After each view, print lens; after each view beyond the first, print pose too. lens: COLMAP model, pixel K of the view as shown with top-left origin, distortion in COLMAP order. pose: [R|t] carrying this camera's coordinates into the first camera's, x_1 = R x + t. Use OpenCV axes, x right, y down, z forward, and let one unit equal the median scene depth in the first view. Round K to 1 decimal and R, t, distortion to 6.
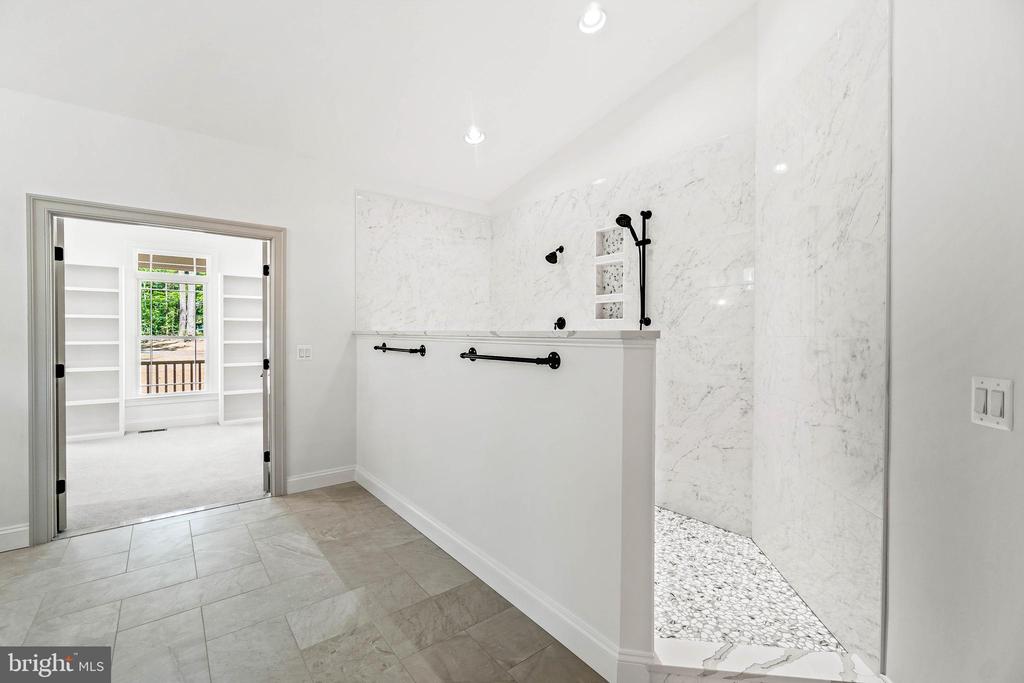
lens RADIAL K [[439.9, 0, 511.8], [0, 439.9, 337.7], [0, 0, 1]] dist [-0.002540, -0.000366]
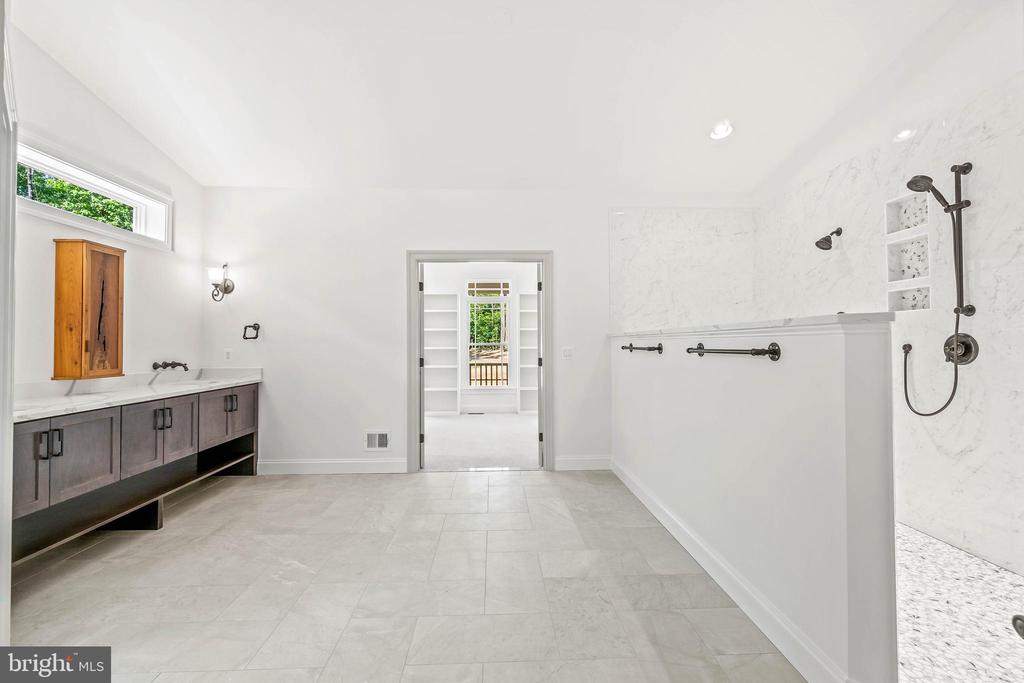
lens RADIAL K [[442.2, 0, 509.8], [0, 442.2, 336.4], [0, 0, 1]] dist [-0.001828, 0.000018]
pose [[0.807187, -0.019117, -0.589986, 0.107707], [0.002552, 0.999579, -0.028898, 0.024314], [0.590290, 0.021820, 0.806896, -0.055927]]
